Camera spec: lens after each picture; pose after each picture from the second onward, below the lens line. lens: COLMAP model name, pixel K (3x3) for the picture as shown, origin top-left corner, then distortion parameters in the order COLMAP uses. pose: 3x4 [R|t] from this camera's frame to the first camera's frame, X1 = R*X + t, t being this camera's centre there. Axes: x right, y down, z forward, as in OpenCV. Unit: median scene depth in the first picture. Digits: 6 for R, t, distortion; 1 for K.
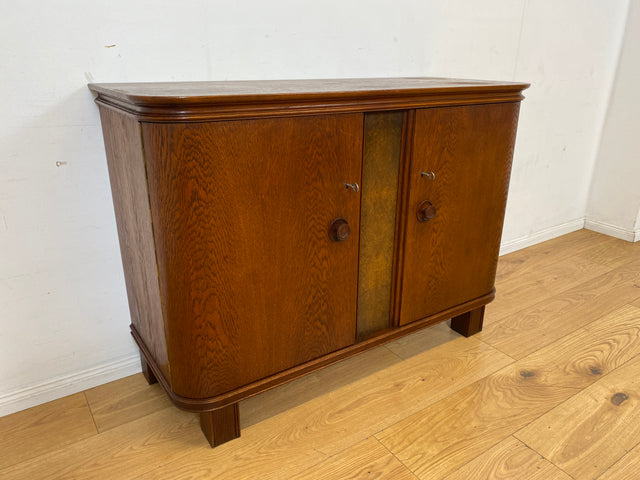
lens RADIAL K [[489.9, 0, 323.8], [0, 489.9, 242.7], [0, 0, 1]] dist [0.044761, -0.048444]
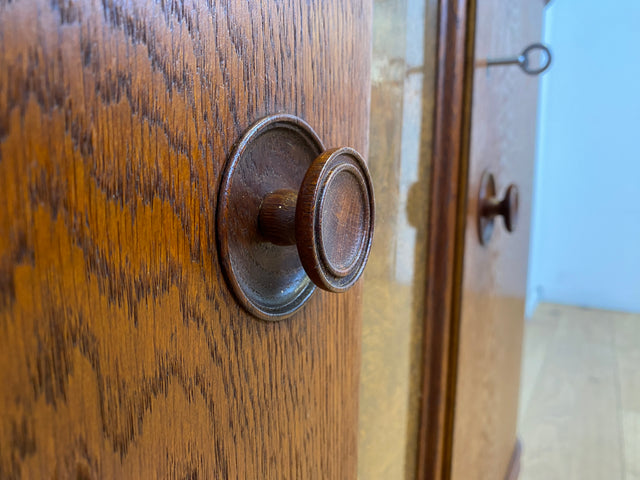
lens RADIAL K [[489.9, 0, 323.8], [0, 489.9, 242.7], [0, 0, 1]] dist [0.044761, -0.048444]
pose [[0.894960, -0.030630, 0.445094, -0.014384], [0.145324, 0.963245, -0.225919, 0.007694], [-0.421815, 0.266871, 0.866517, 0.812117]]
